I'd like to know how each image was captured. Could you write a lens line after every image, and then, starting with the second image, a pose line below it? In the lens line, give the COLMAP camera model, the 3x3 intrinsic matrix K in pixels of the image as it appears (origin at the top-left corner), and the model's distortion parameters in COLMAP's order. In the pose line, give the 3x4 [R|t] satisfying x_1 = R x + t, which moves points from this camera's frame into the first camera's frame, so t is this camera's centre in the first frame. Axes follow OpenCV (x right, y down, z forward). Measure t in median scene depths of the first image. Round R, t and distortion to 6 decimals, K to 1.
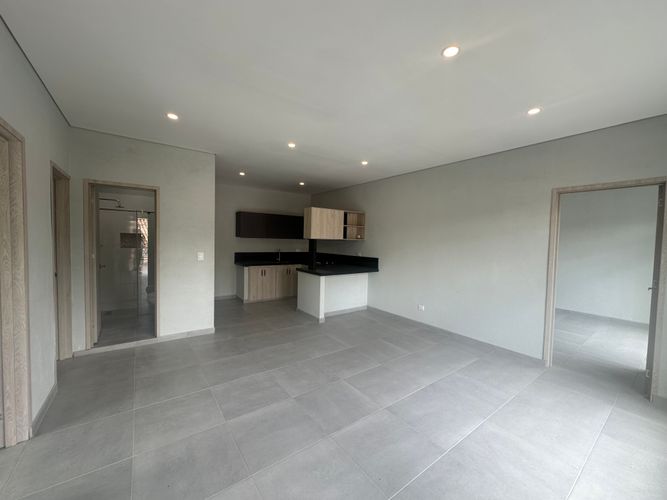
lens RADIAL K [[264.9, 0, 330.9], [0, 264.9, 249.2], [0, 0, 1]] dist [-0.012890, 0.000207]
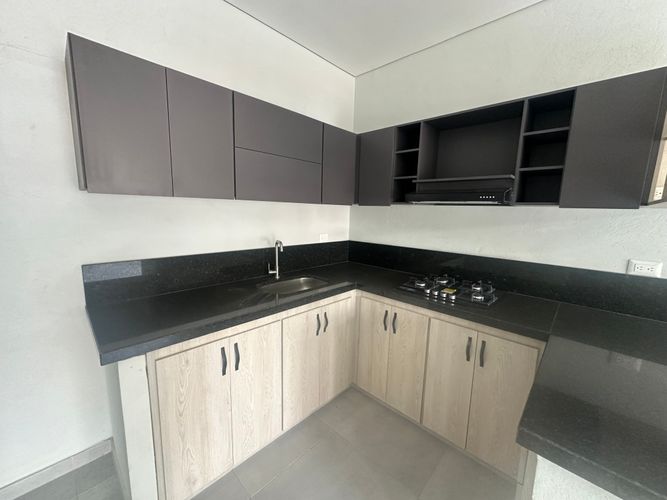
lens RADIAL K [[264.9, 0, 332.7], [0, 264.9, 250.4], [0, 0, 1]] dist [-0.012890, 0.000207]
pose [[0.983597, -0.021666, 0.179075, -0.204091], [0.002355, 0.994218, 0.107354, -0.021852], [-0.180365, -0.105171, 0.977961, 0.764908]]
